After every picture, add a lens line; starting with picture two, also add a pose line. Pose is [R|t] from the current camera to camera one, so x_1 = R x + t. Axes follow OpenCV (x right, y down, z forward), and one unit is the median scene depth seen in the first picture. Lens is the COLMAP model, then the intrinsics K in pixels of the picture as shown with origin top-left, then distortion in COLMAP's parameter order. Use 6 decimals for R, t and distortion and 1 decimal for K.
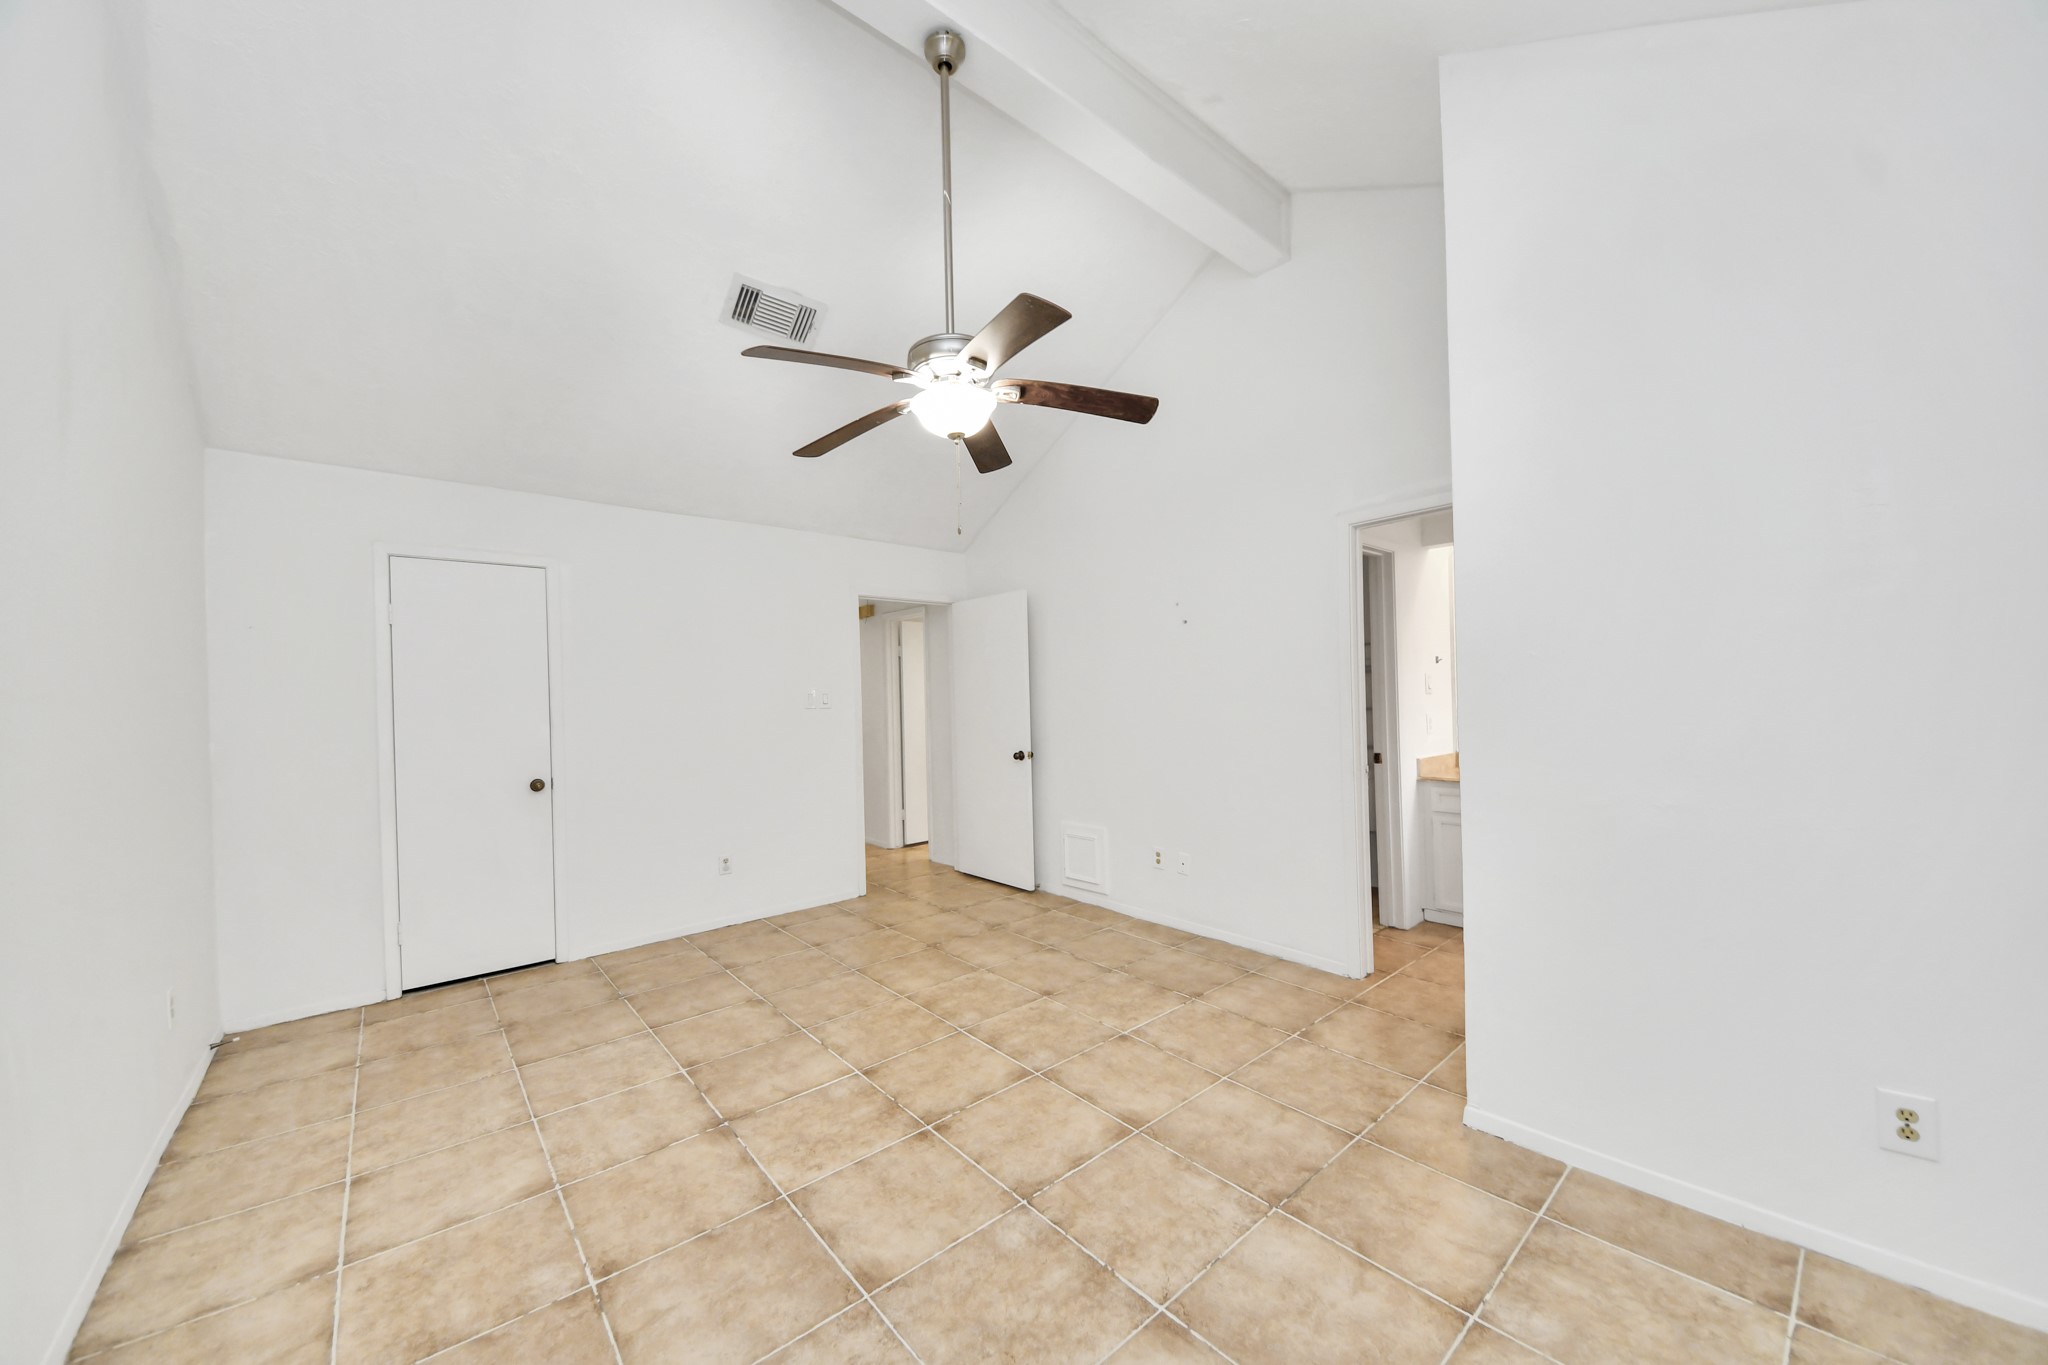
lens RADIAL K [[737.0, 0, 998.3], [0, 737.0, 696.5], [0, 0, 1]] dist [0.028535, -0.021682]
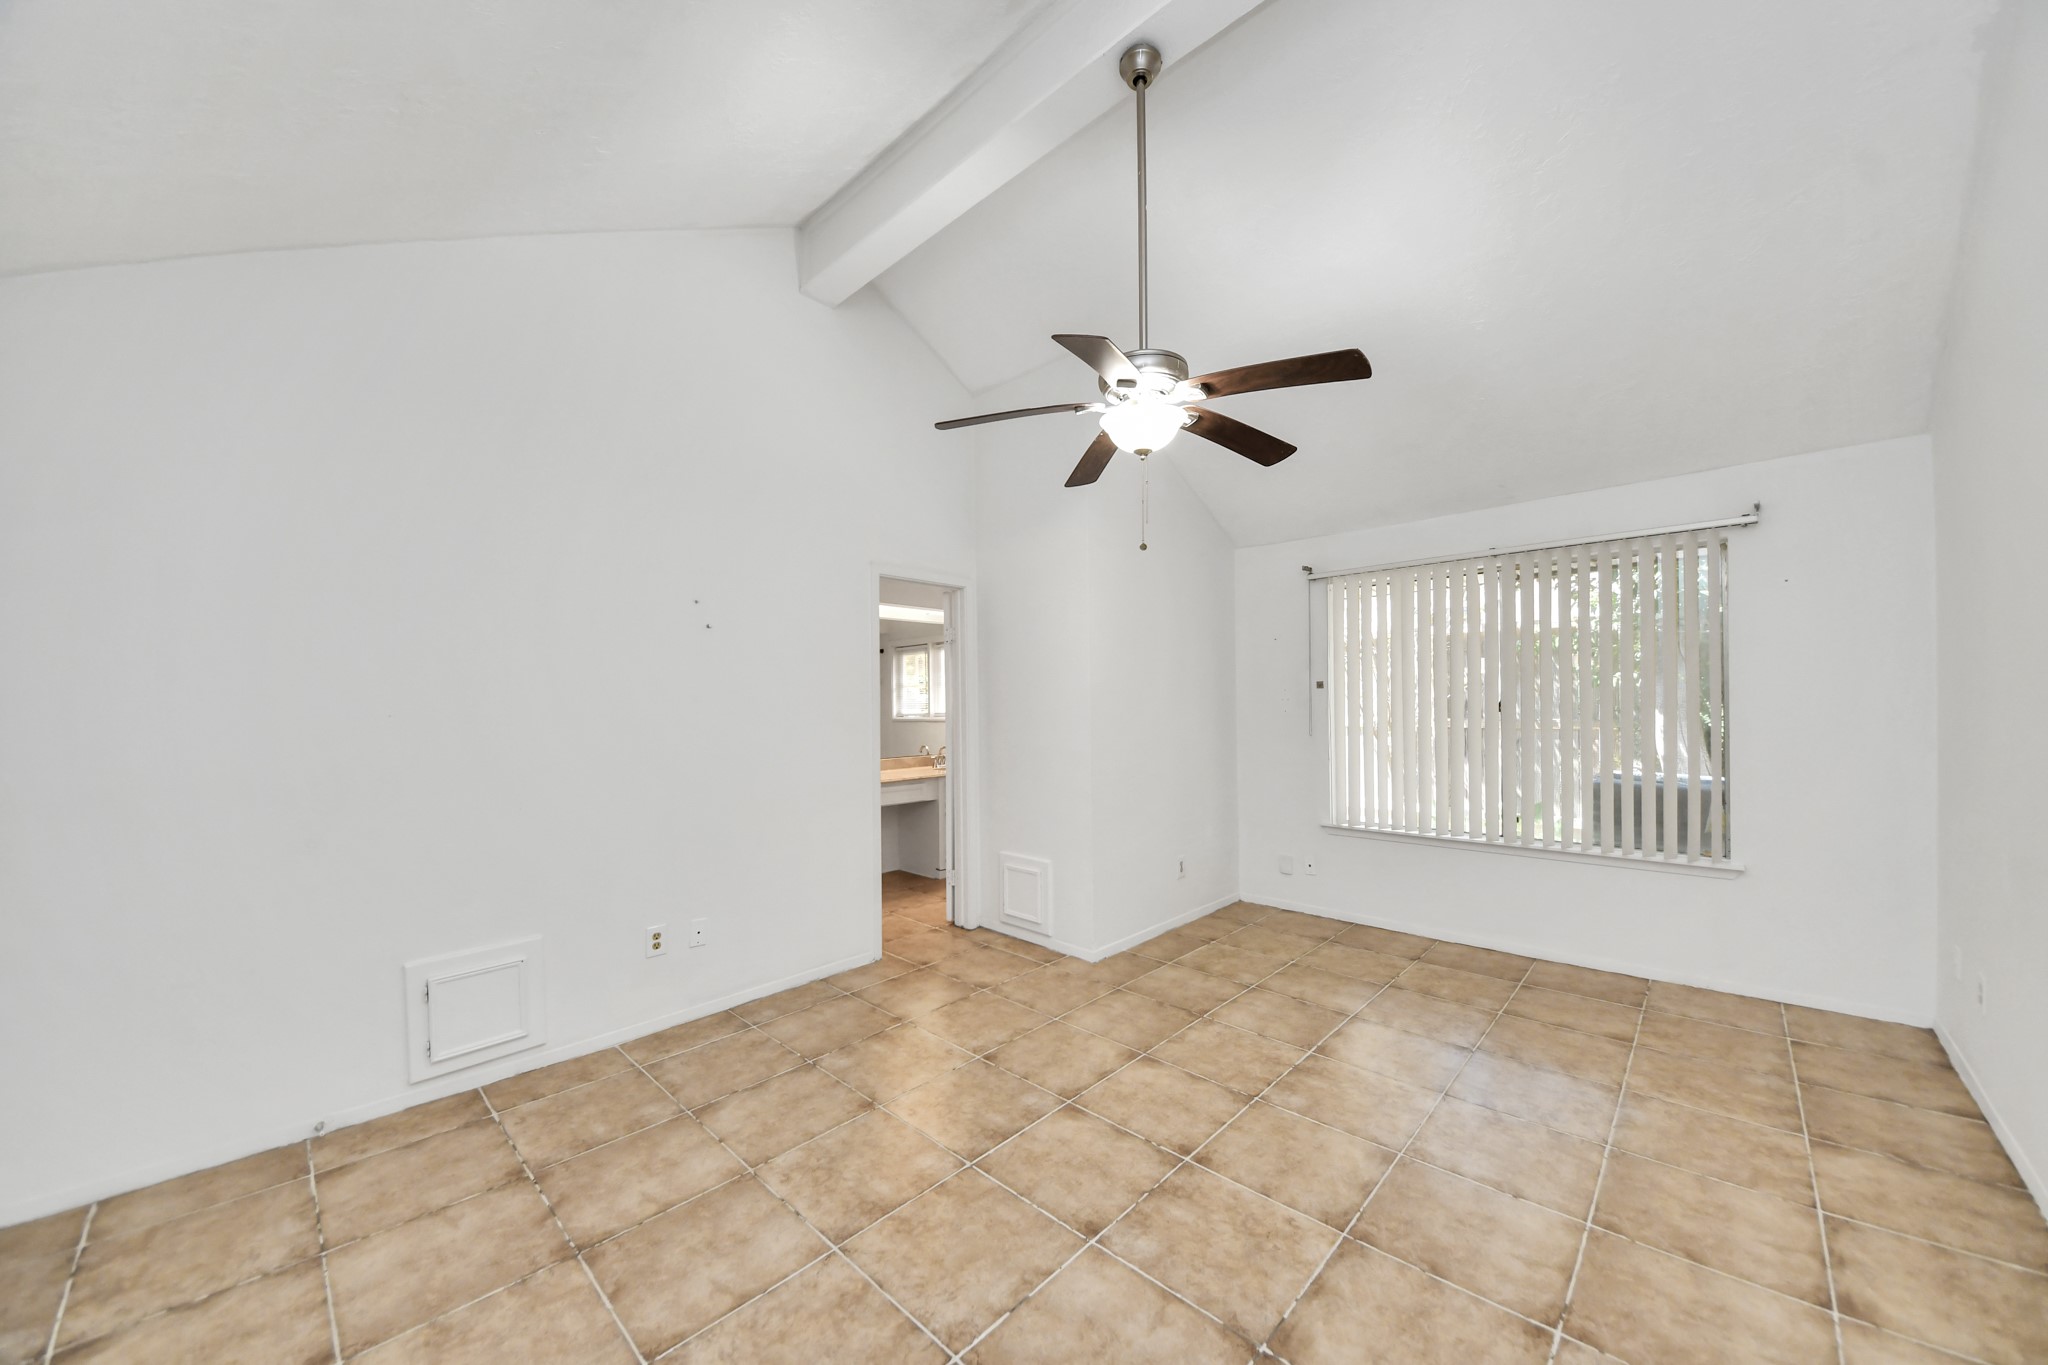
lens RADIAL K [[759.0, 0, 1046.1], [0, 759.0, 673.2], [0, 0, 1]] dist [0.023991, -0.018164]
pose [[-0.154474, 0.054468, 0.986494, -1.047859], [0.014285, 0.998498, -0.052894, 0.006071], [-0.987894, 0.005921, -0.155020, 1.300501]]
